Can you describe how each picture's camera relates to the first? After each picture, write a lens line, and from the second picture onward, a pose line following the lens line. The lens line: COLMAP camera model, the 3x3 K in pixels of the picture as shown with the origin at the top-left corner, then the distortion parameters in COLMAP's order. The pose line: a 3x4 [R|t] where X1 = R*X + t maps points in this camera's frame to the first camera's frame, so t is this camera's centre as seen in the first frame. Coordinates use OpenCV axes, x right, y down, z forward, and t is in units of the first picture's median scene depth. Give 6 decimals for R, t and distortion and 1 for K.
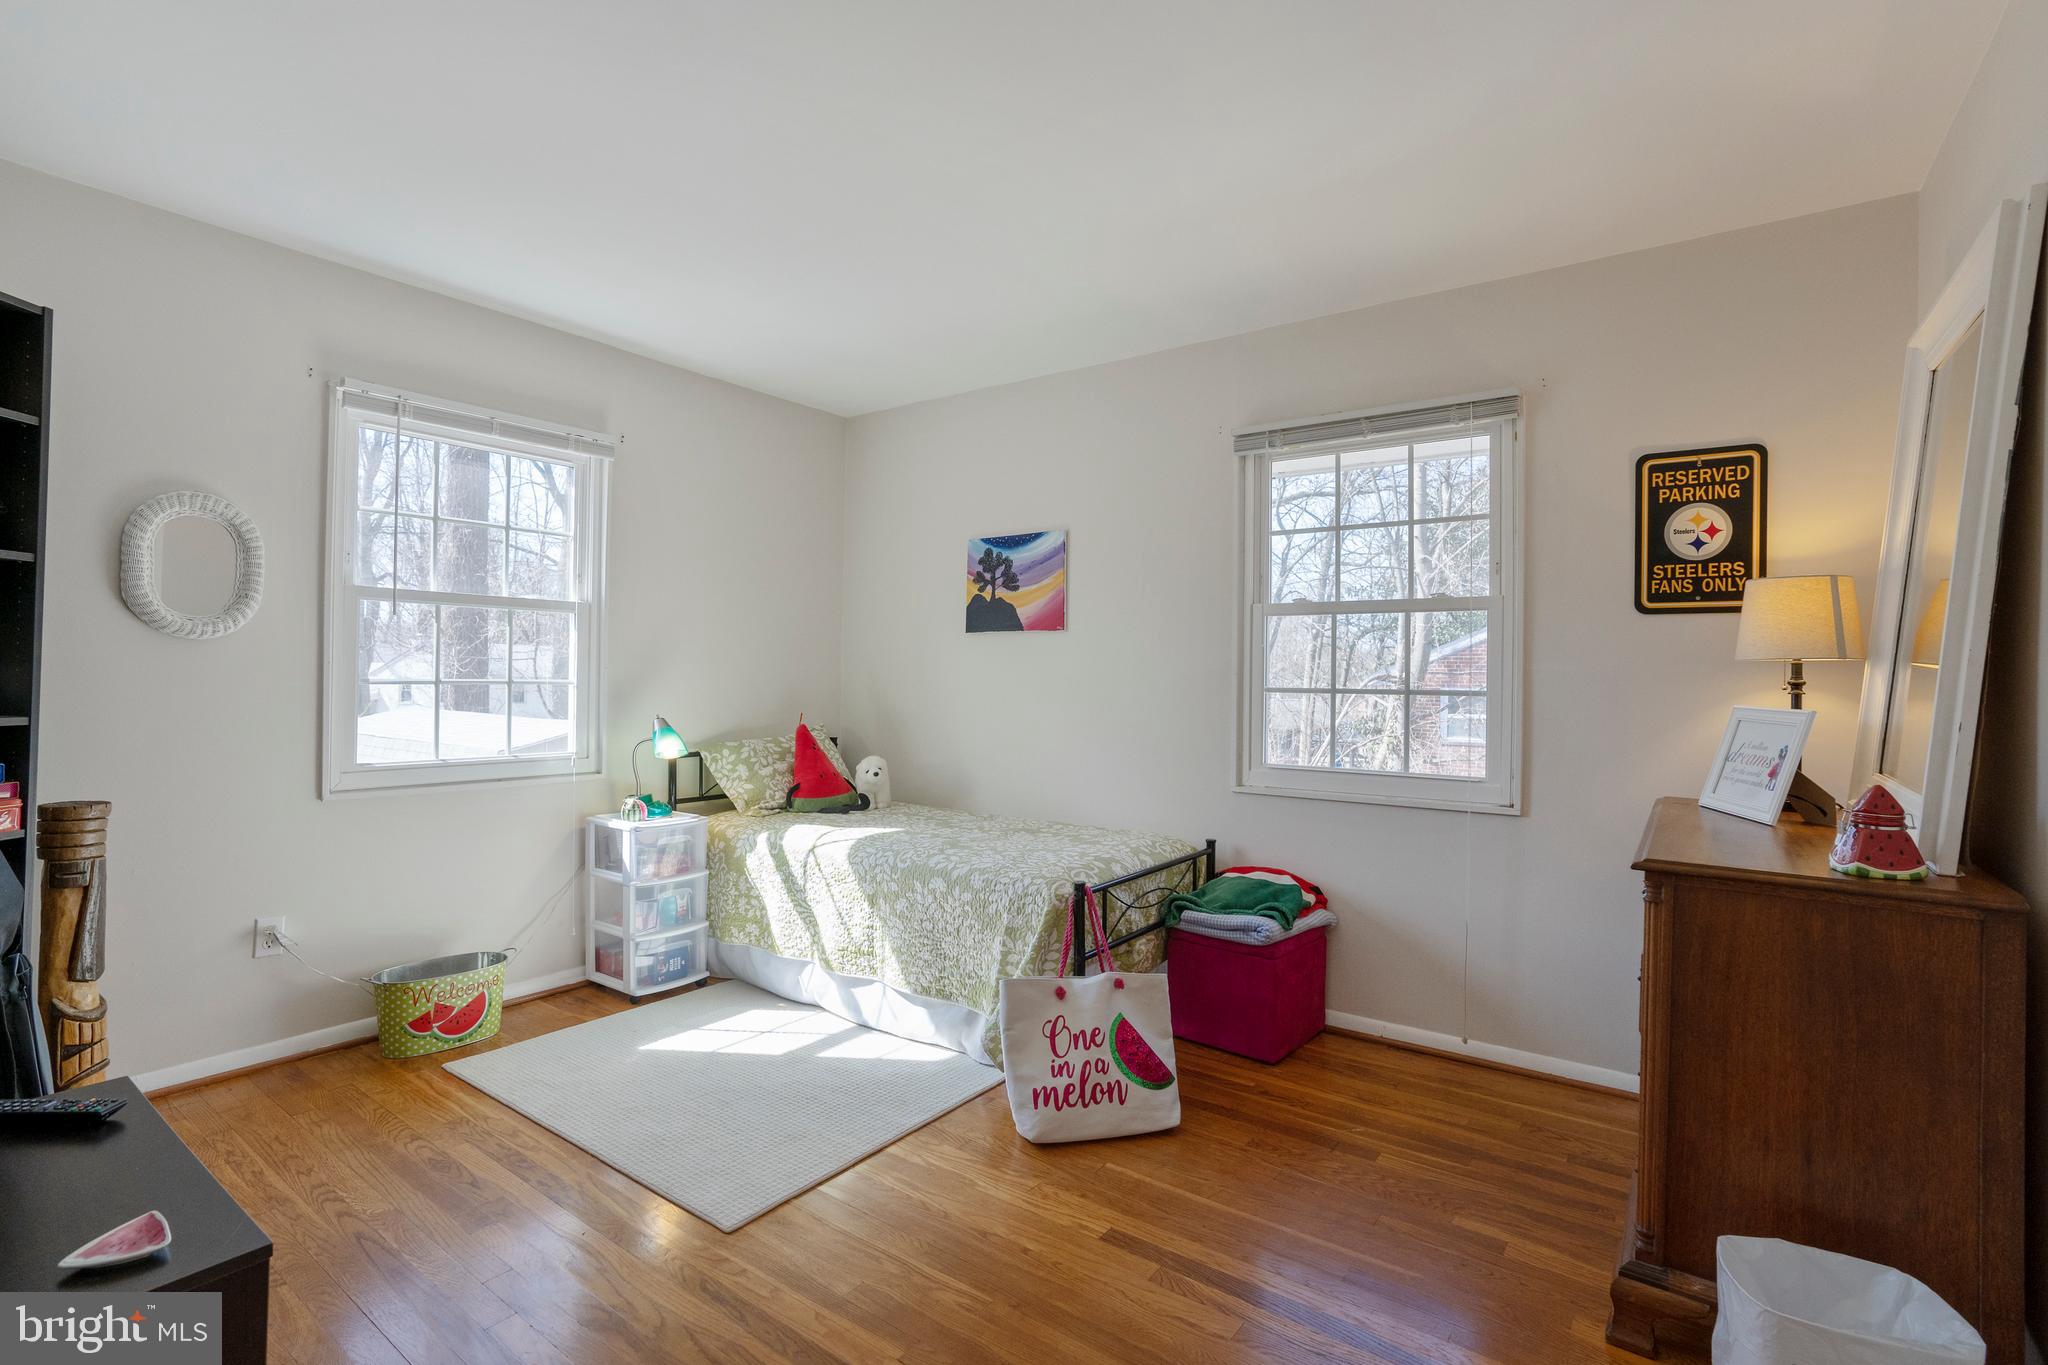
lens RADIAL K [[946.5, 0, 1022.6], [0, 946.5, 674.5], [0, 0, 1]] dist [-0.054322, 0.027885]
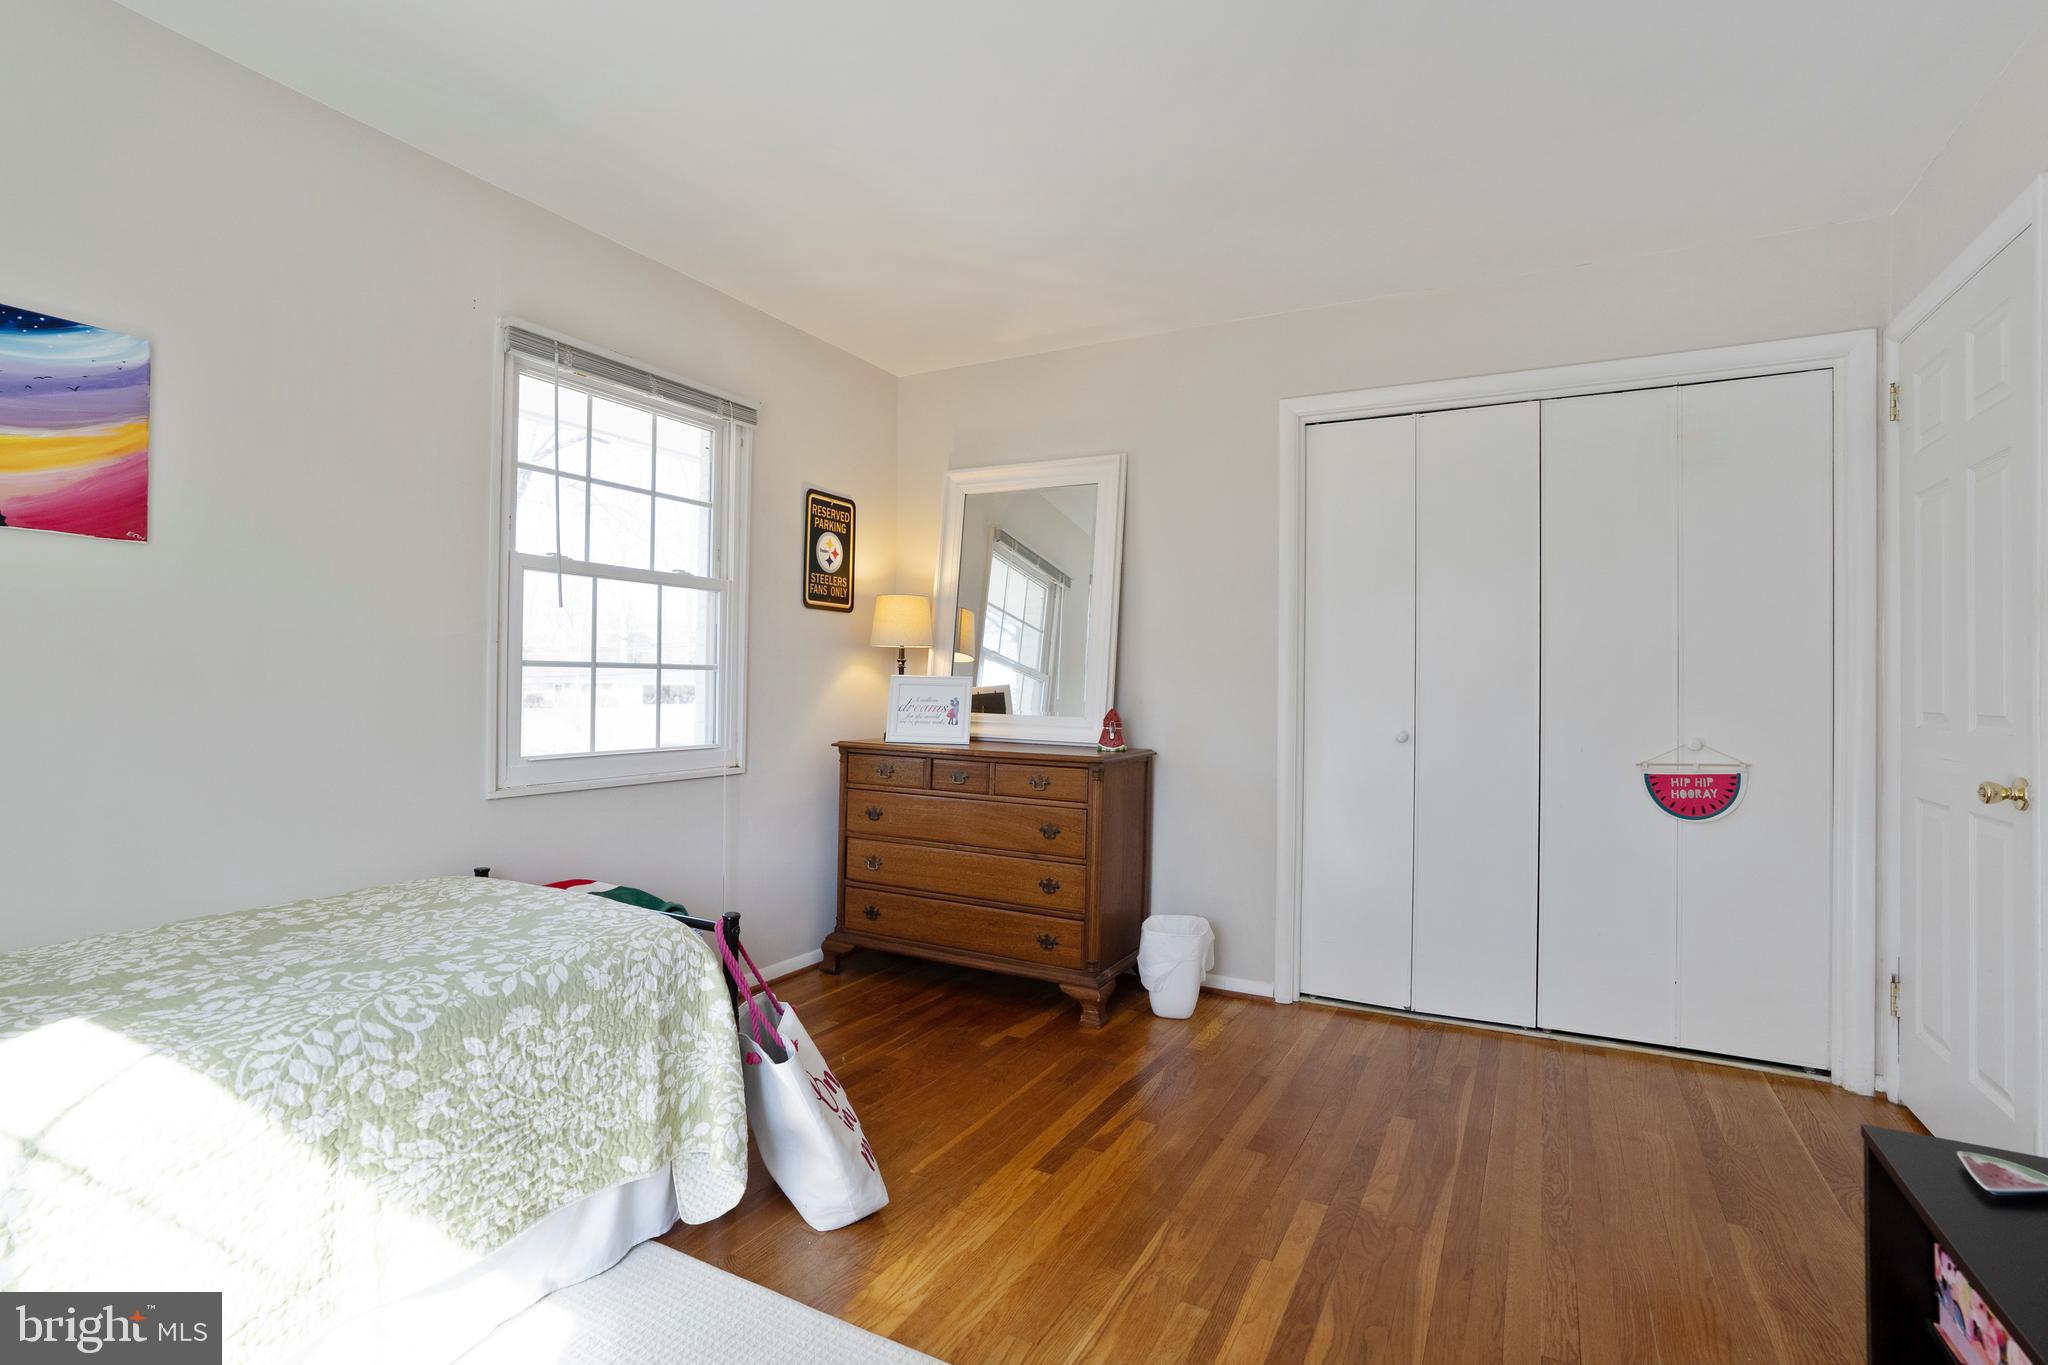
lens RADIAL K [[946.5, 0, 1022.6], [0, 946.5, 674.5], [0, 0, 1]] dist [-0.054322, 0.027885]
pose [[-0.124628, -0.005932, 0.992186, -0.669110], [-0.015066, 0.999878, 0.004086, 0.019209], [-0.992089, -0.014440, -0.124702, 0.806199]]
